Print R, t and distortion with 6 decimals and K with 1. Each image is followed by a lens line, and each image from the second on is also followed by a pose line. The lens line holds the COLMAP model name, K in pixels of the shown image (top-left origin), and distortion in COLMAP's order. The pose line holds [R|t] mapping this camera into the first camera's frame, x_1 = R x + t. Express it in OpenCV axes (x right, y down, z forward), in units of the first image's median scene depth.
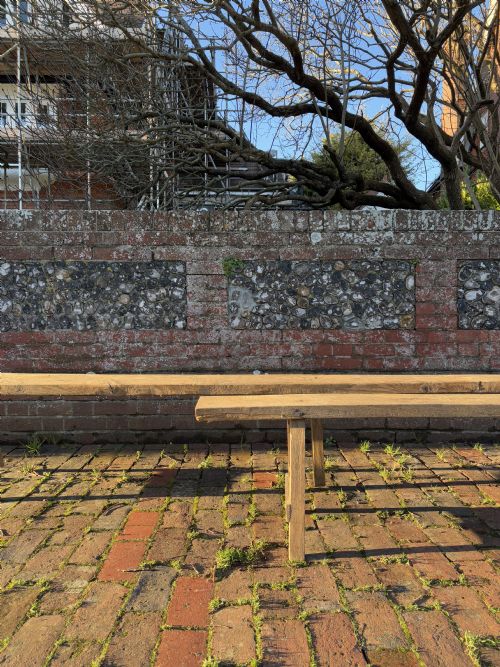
lens RADIAL K [[499.1, 0, 247.6], [0, 499.1, 337.8], [0, 0, 1]] dist [0.085253, -0.113420]
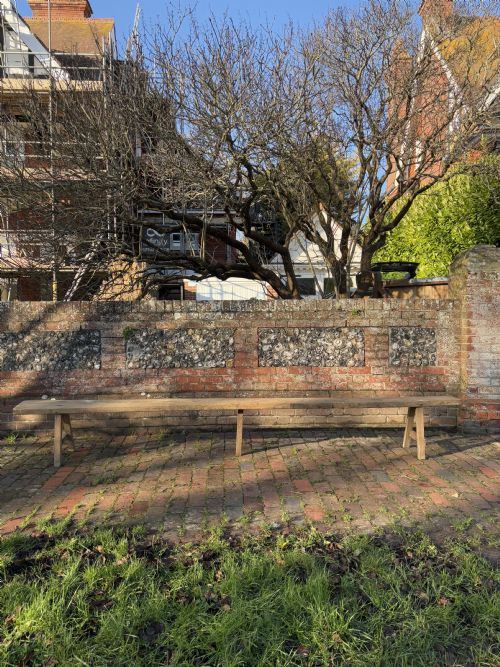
lens RADIAL K [[511.7, 0, 250.0], [0, 511.7, 333.5], [0, 0, 1]] dist [0.129663, -0.184759]
pose [[0.998963, -0.009605, 0.044513, 0.310248], [0.009718, 0.999950, -0.002324, -0.131369], [-0.044489, 0.002754, 0.999006, -0.795846]]
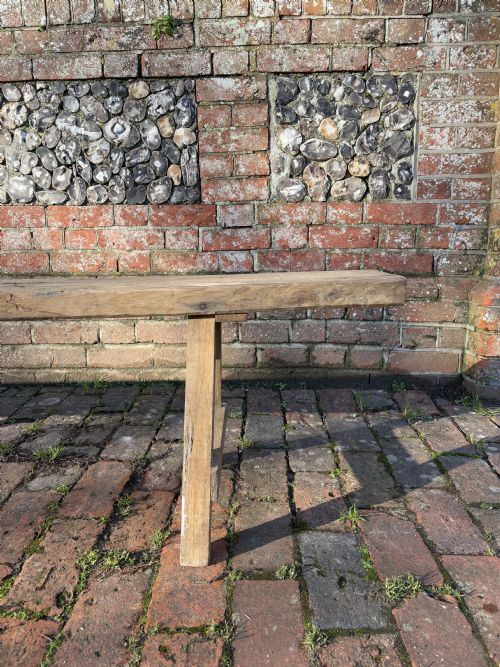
lens RADIAL K [[503.0, 0, 242.3], [0, 503.0, 334.8], [0, 0, 1]] dist [0.041782, -0.030307]
pose [[0.999483, -0.010029, -0.030538, 0.862449], [0.014812, 0.986898, 0.160663, 0.043681], [0.028527, -0.161033, 0.986537, 0.382064]]
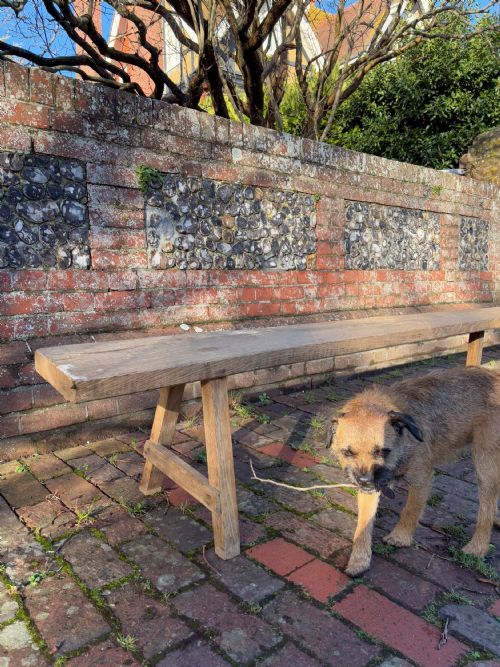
lens RADIAL K [[503.0, 0, 242.3], [0, 503.0, 334.8], [0, 0, 1]] dist [0.041782, -0.030307]
pose [[0.756668, -0.082662, 0.648553, -0.410650], [0.030151, 0.995332, 0.091683, 0.014357], [-0.653104, -0.049819, 0.755628, 0.365267]]
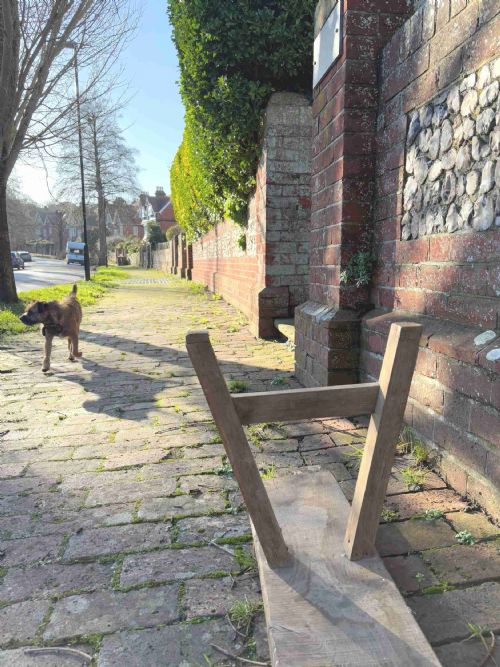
lens RADIAL K [[499.1, 0, 247.6], [0, 499.1, 337.8], [0, 0, 1]] dist [0.085253, -0.113420]
pose [[0.118095, 0.150825, -0.981481, 0.077283], [-0.011383, 0.988538, 0.150540, 0.011623], [0.992937, -0.006606, 0.118458, 0.746987]]
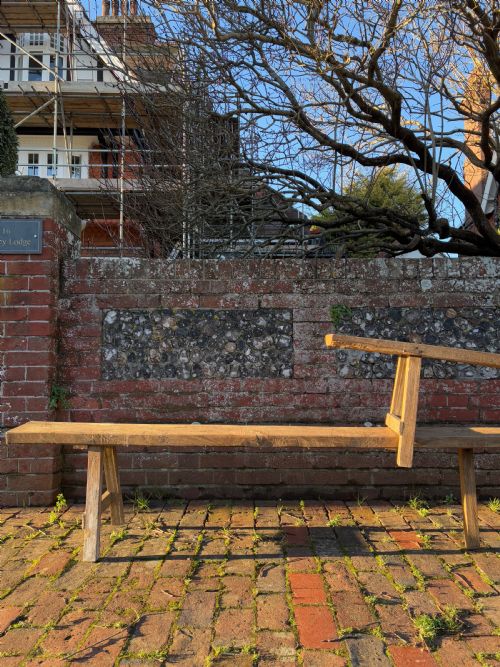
lens RADIAL K [[519.6, 0, 251.2], [0, 519.6, 336.4], [0, 0, 1]] dist [0.090778, -0.134144]
pose [[0.999906, 0.001059, -0.013697, -0.190668], [-0.002406, 0.995117, -0.098673, 0.002163], [0.013525, 0.098696, 0.995026, -0.012085]]
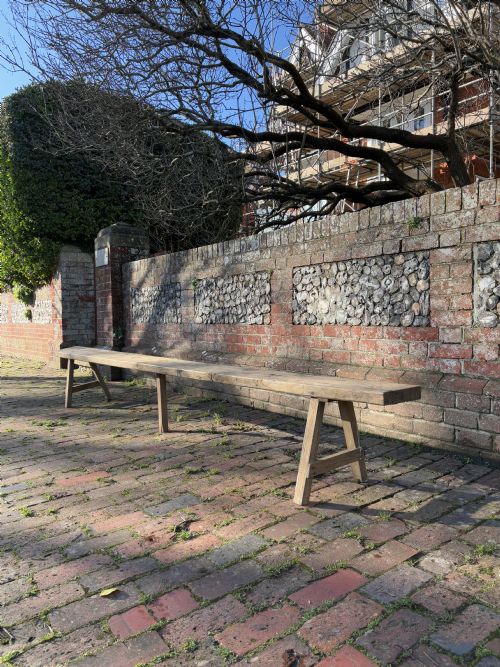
lens RADIAL K [[501.6, 0, 251.0], [0, 501.6, 336.7], [0, 0, 1]] dist [0.160706, -0.396216]
pose [[0.602253, 0.024812, -0.797919, 1.337446], [0.000480, 0.999505, 0.031443, -0.026331], [0.798305, -0.019319, 0.601944, 0.185783]]
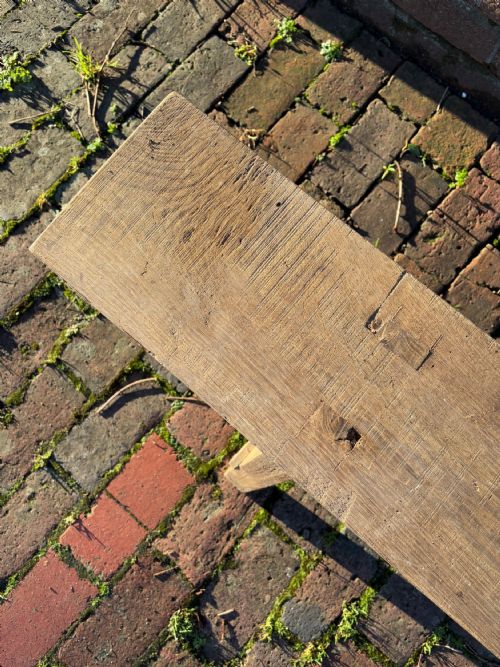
lens RADIAL K [[499.9, 0, 251.5], [0, 499.9, 337.5], [0, 0, 1]] dist [0.061613, -0.060203]
pose [[0.748201, 0.649489, -0.135496, -0.103853], [-0.007656, 0.212660, 0.977096, -0.089775], [0.663428, -0.730027, 0.164085, 0.702465]]
